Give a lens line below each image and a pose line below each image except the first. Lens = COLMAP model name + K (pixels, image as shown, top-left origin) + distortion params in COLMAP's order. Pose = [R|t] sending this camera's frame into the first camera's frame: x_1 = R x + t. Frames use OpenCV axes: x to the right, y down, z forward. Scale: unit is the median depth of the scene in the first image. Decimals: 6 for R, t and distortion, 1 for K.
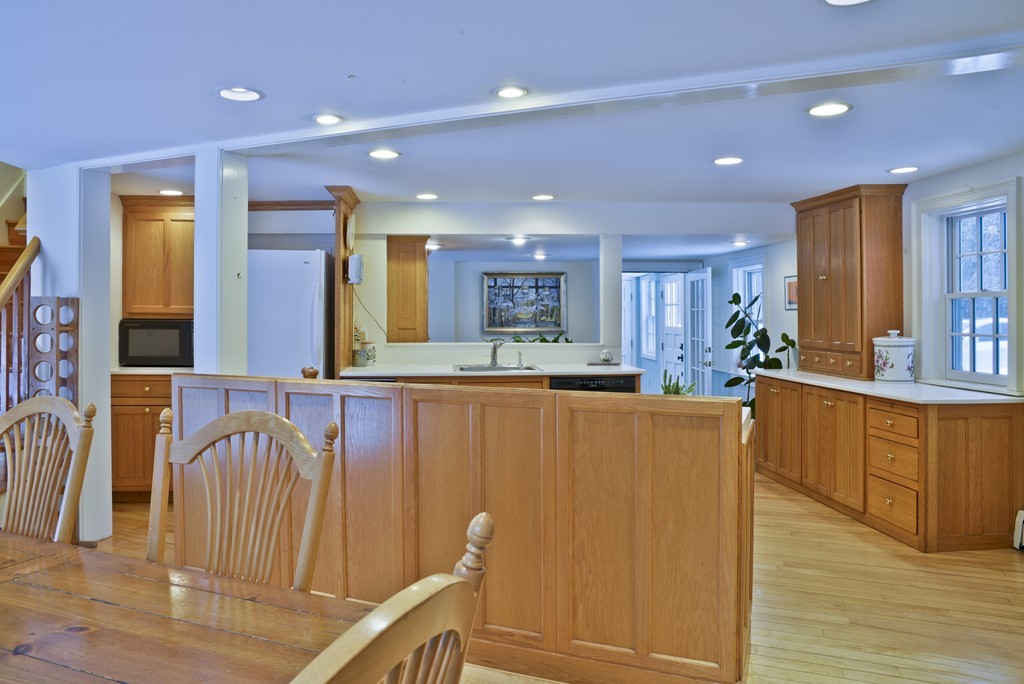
lens RADIAL K [[707.0, 0, 502.8], [0, 707.0, 334.0], [0, 0, 1]] dist [-0.066390, 0.067053]
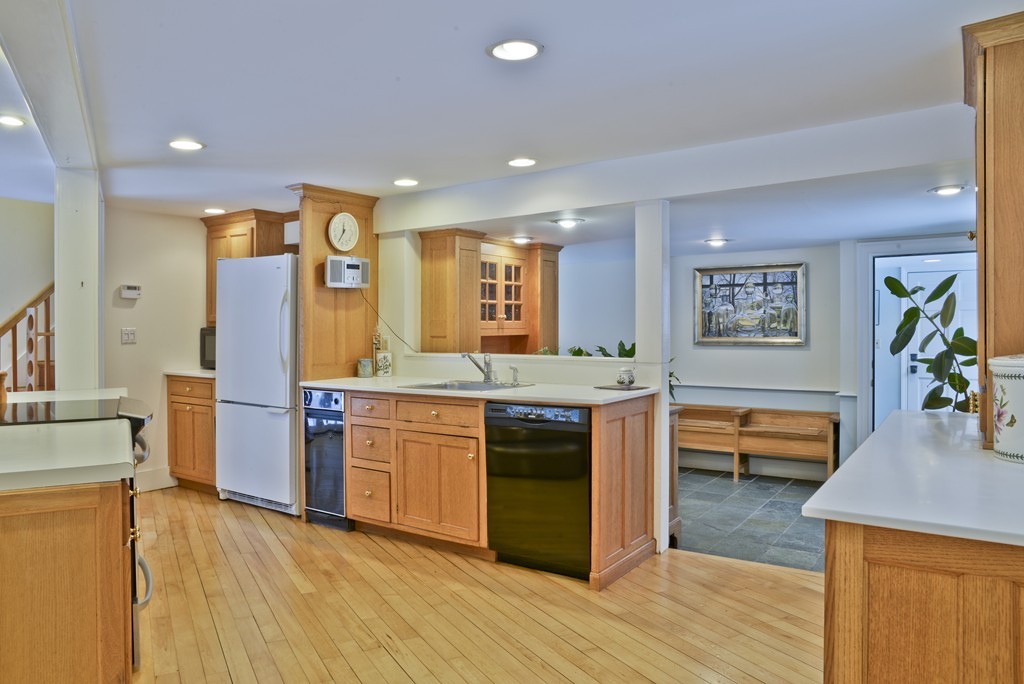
lens RADIAL K [[707.0, 0, 502.8], [0, 707.0, 334.0], [0, 0, 1]] dist [-0.066390, 0.067053]
pose [[0.772154, 0.000338, -0.635436, 0.310580], [-0.010751, 0.999864, -0.012532, -0.000305], [0.635345, 0.016509, 0.772052, 0.240215]]
